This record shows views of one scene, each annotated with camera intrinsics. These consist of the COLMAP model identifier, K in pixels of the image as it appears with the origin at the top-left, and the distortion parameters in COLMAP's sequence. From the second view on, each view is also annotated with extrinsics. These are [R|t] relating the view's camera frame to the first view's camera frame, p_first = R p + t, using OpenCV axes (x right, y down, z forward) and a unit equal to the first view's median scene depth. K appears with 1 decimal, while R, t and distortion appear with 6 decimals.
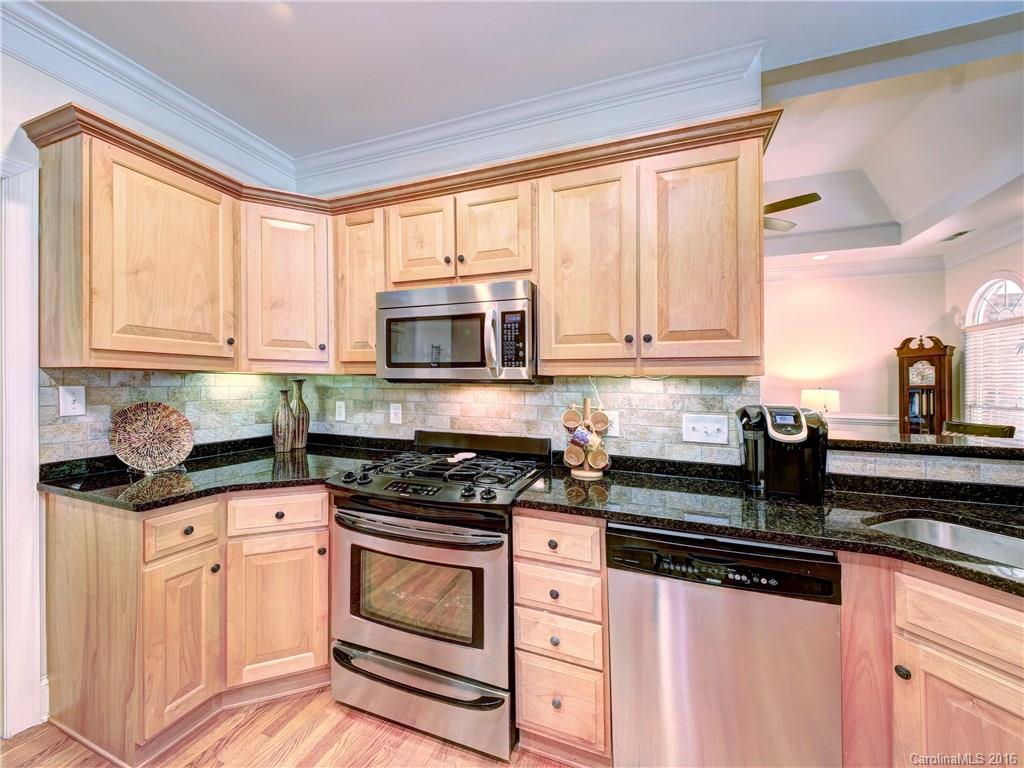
lens RADIAL K [[405.3, 0, 505.9], [0, 405.3, 384.0], [0, 0, 1]] dist [0.011192, -0.002778]
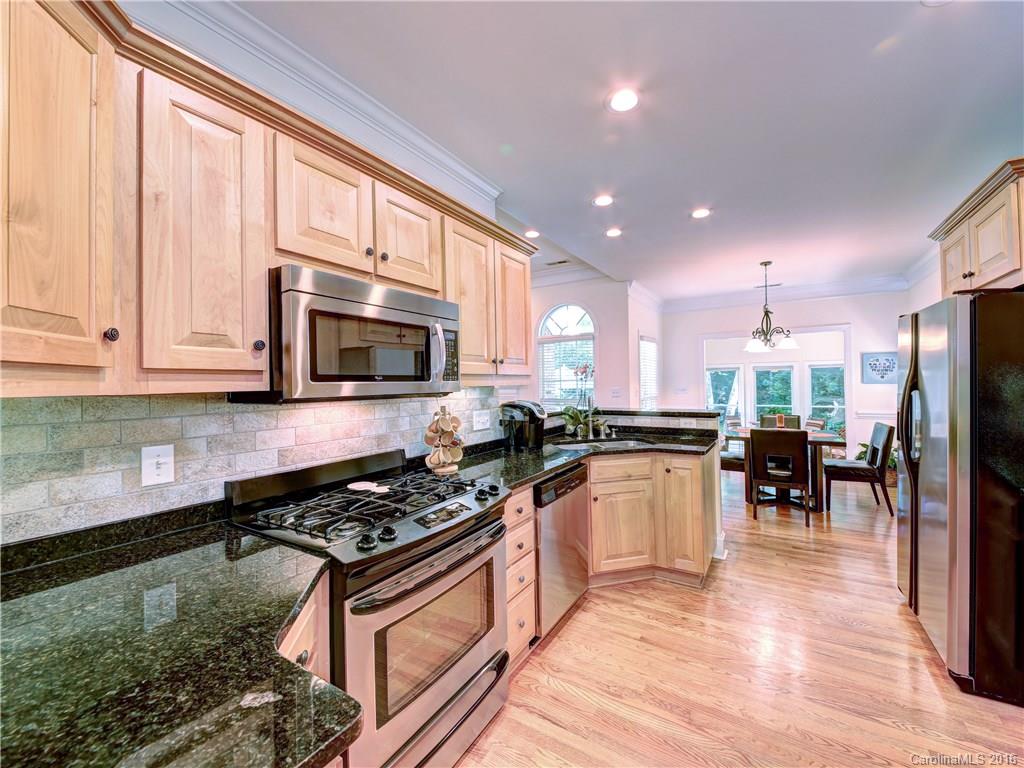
lens RADIAL K [[405.3, 0, 537.7], [0, 405.3, 378.5], [0, 0, 1]] dist [0.011192, -0.002778]
pose [[0.153184, -0.000542, 0.988198, -0.933167], [0.022321, 0.999747, -0.002912, -0.035697], [-0.987946, 0.022503, 0.153157, 0.541078]]
